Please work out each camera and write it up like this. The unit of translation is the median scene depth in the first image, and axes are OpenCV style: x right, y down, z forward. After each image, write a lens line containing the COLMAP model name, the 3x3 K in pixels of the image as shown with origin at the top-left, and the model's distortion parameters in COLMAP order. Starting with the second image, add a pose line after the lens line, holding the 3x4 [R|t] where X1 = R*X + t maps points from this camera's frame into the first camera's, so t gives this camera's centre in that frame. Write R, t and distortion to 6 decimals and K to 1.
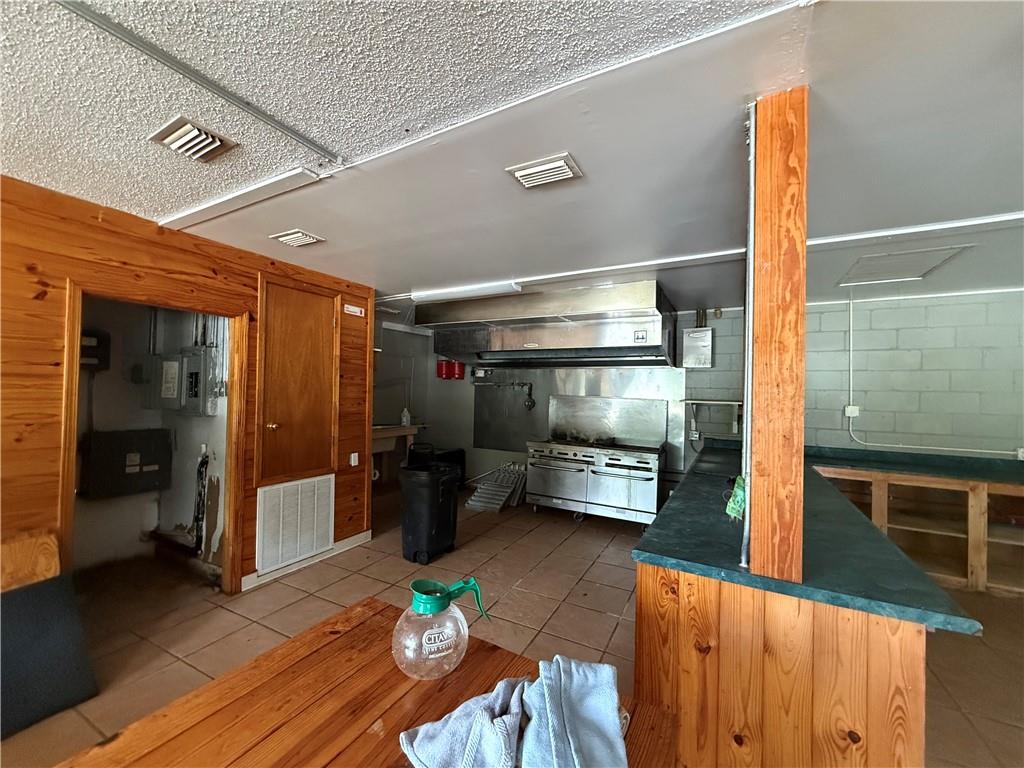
lens RADIAL K [[410.1, 0, 510.8], [0, 410.1, 386.1], [0, 0, 1]] dist [0.003343, 0.000102]
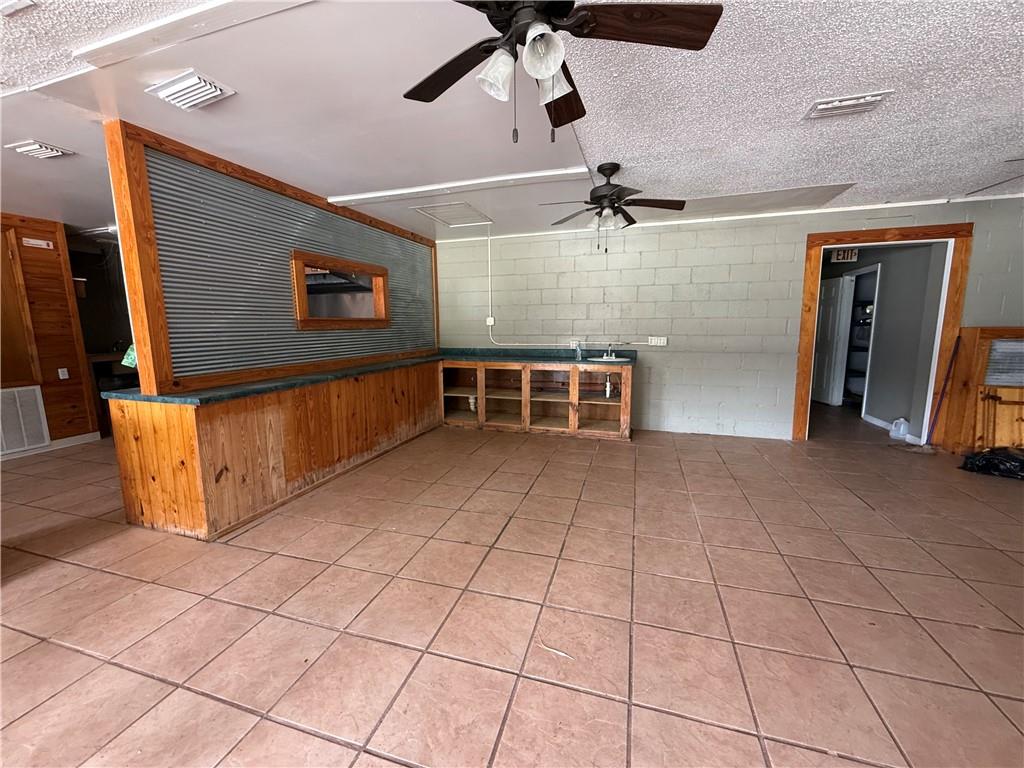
lens RADIAL K [[410.1, 0, 509.6], [0, 410.1, 384.8], [0, 0, 1]] dist [0.003343, 0.000102]
pose [[0.981526, -0.058894, 0.182040, 0.709725], [0.028796, 0.986080, 0.163761, 0.054502], [-0.189150, -0.155494, 0.969559, -0.433076]]
